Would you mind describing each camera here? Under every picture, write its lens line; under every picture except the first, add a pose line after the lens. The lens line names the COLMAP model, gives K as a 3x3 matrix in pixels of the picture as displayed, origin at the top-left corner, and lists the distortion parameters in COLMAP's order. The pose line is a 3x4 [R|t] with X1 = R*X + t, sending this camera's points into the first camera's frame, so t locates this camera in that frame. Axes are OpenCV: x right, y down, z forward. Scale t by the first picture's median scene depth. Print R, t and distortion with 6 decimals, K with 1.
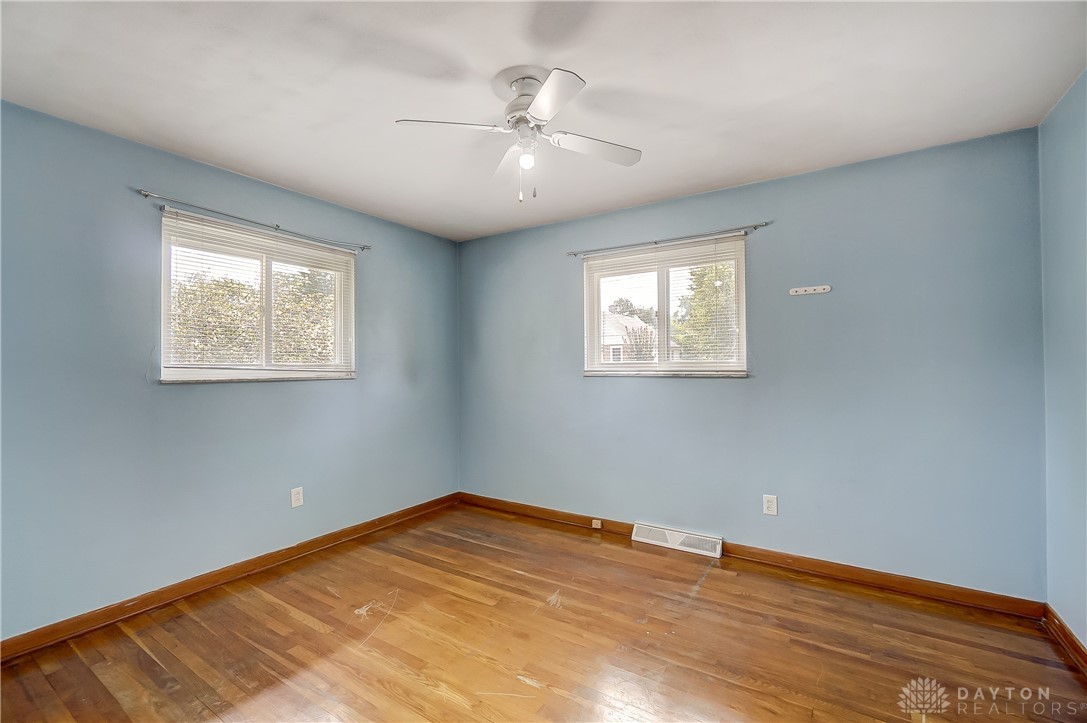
lens RADIAL K [[474.2, 0, 543.5], [0, 474.2, 361.5], [0, 0, 1]] dist [-0.002228, 0.000968]
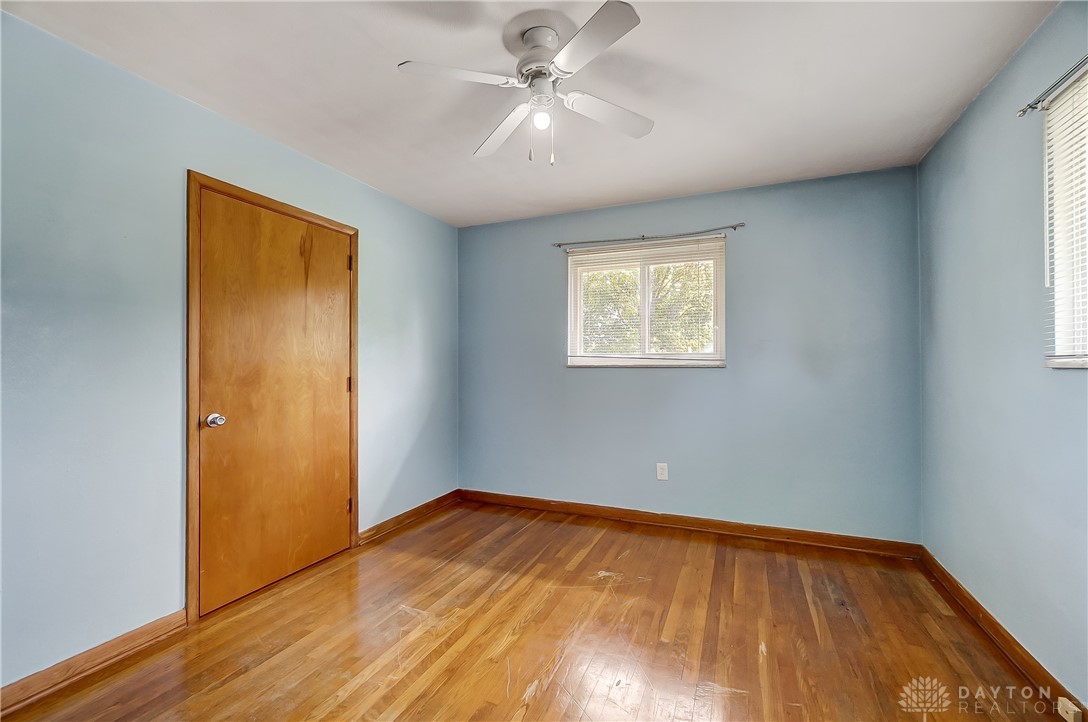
lens RADIAL K [[472.1, 0, 538.1], [0, 472.1, 360.7], [0, 0, 1]] dist [-0.002766, 0.000998]
pose [[0.161006, -0.003431, -0.986947, 0.576832], [0.009730, 0.999951, -0.001889, 0.024811], [0.986905, -0.009299, 0.161032, 0.571608]]
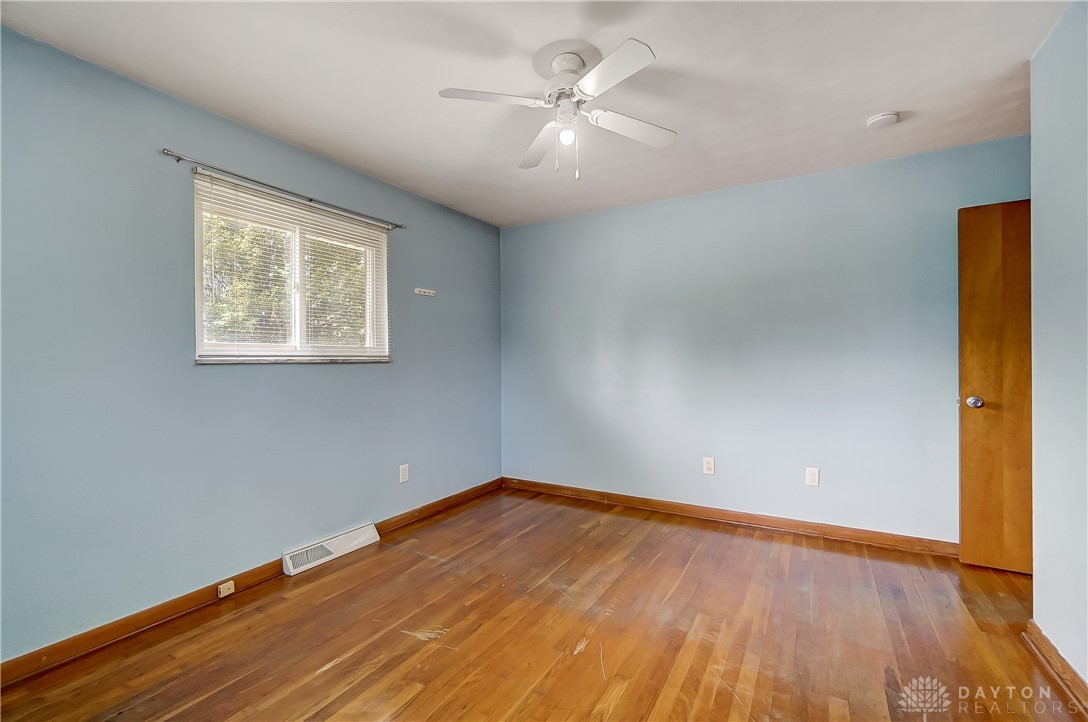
lens RADIAL K [[472.1, 0, 538.1], [0, 472.1, 360.7], [0, 0, 1]] dist [-0.002766, 0.000998]
pose [[-0.035516, 0.001940, 0.999367, -0.694782], [-0.003601, 0.999991, -0.002070, 0.033058], [-0.999363, -0.003672, -0.035509, 0.740764]]
